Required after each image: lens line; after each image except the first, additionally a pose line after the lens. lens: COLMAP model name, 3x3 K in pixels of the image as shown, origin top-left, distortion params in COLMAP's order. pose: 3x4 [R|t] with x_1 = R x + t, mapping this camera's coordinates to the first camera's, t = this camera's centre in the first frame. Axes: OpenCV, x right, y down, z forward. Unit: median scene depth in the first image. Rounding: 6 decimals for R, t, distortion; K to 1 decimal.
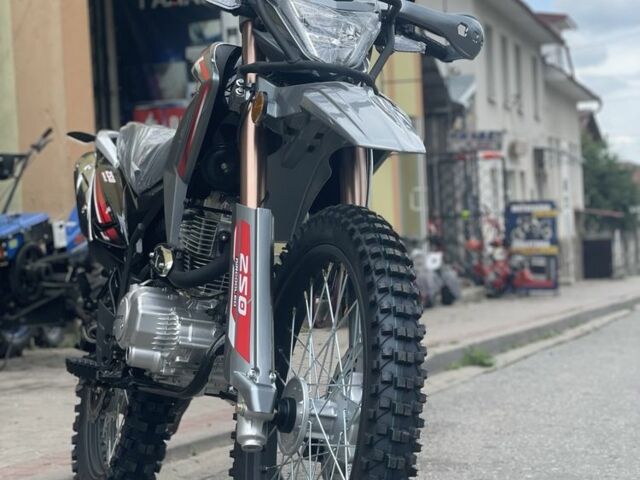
lens RADIAL K [[1305.3, 0, 320.0], [0, 1305.3, 240.0], [0, 0, 1]] dist [0.081646, 0.158732]
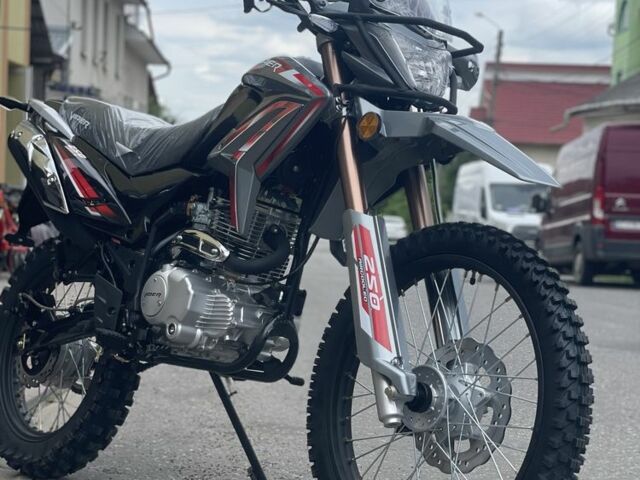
lens RADIAL K [[1305.3, 0, 320.0], [0, 1305.3, 240.0], [0, 0, 1]] dist [0.081646, 0.158732]
pose [[0.925371, 0.066198, 0.373238, -0.451970], [-0.080579, 0.996482, 0.023044, -0.022400], [-0.370399, -0.051399, 0.927449, -0.044266]]
